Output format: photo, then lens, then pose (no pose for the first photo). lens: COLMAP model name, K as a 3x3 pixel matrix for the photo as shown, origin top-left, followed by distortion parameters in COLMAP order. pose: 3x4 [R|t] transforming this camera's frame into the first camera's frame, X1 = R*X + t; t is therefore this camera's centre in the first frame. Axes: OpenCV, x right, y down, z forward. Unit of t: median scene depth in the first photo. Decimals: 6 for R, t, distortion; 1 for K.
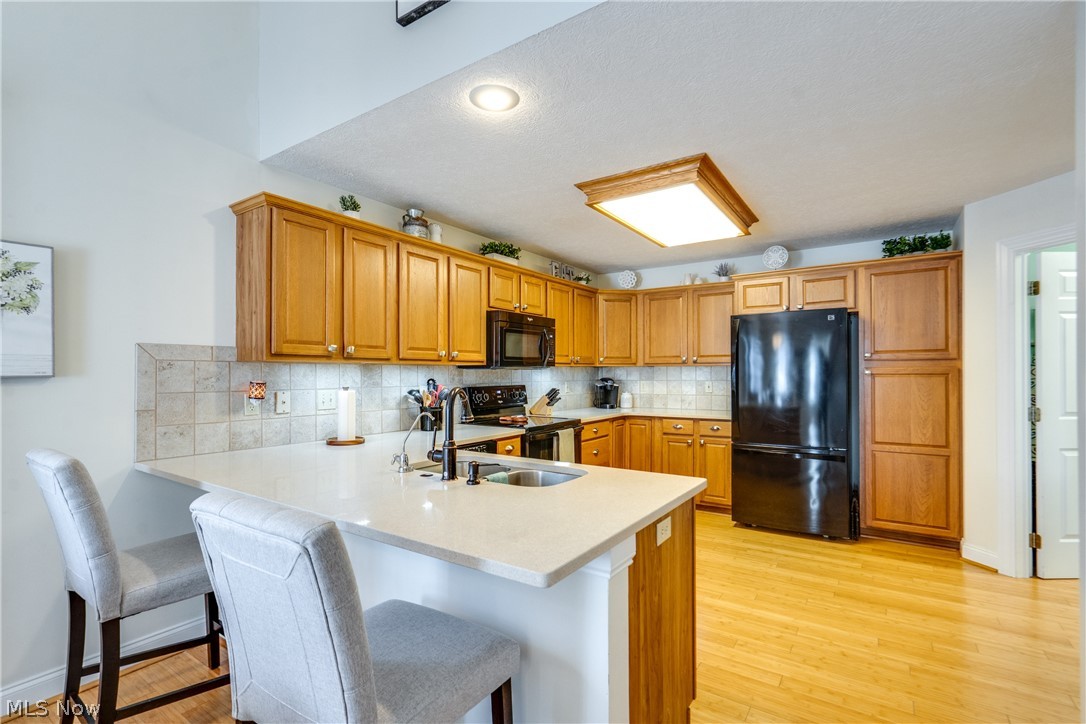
lens RADIAL K [[504.8, 0, 557.1], [0, 504.8, 369.0], [0, 0, 1]] dist [-0.002742, 0.001337]
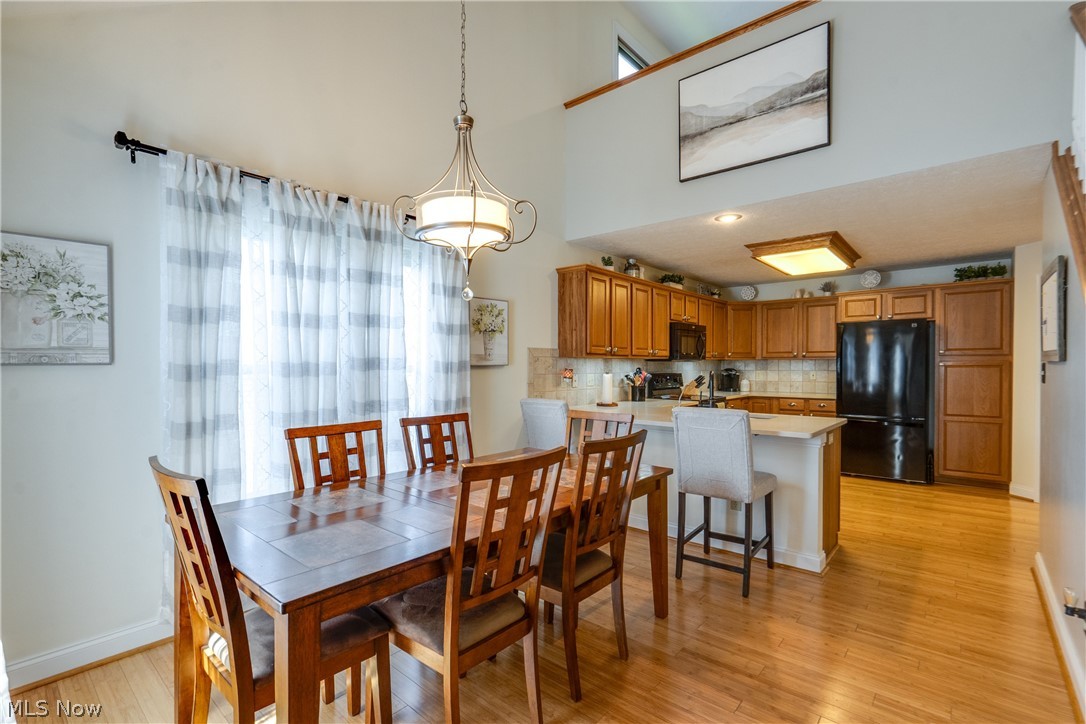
lens RADIAL K [[487.1, 0, 578.3], [0, 487.1, 371.0], [0, 0, 1]] dist [-0.001740, -0.000129]
pose [[0.995113, 0.003488, -0.098684, -0.247028], [-0.001534, 0.999801, 0.019869, -0.000137], [0.098734, -0.019620, 0.994920, -0.432193]]
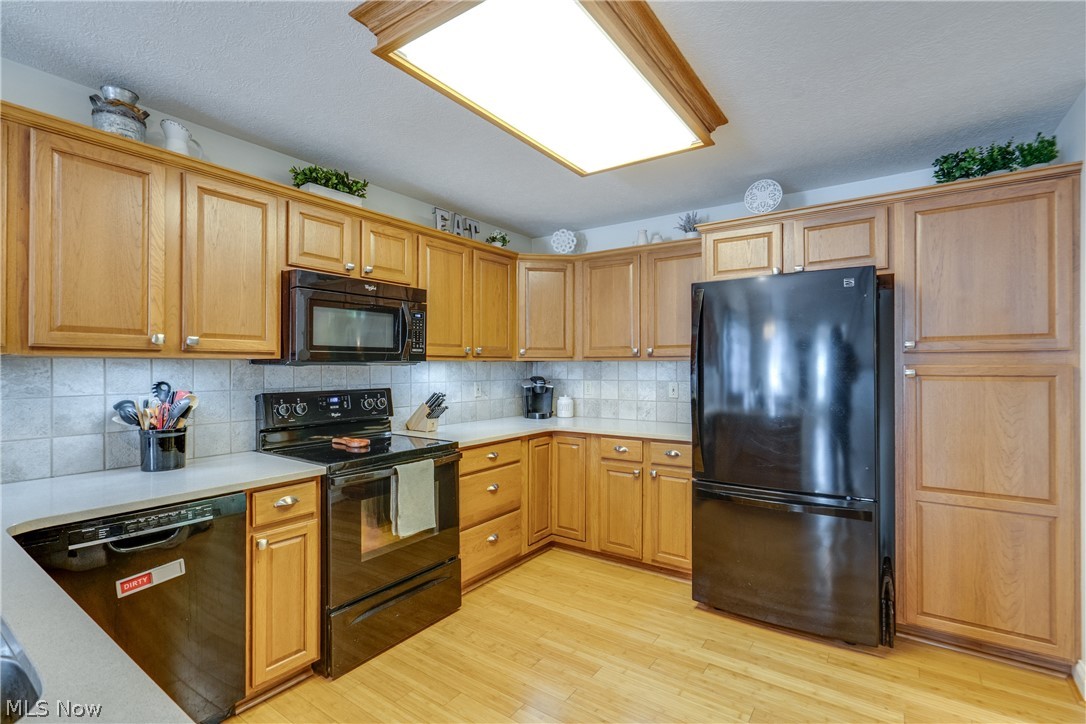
lens RADIAL K [[521.9, 0, 543.0], [0, 521.9, 362.0], [0, 0, 1]] dist [-0.000124, 0.000190]
pose [[0.999550, 0.002850, -0.029862, 0.189225], [-0.002886, 0.999995, -0.001165, -0.003882], [0.029859, 0.001250, 0.999553, 0.352122]]
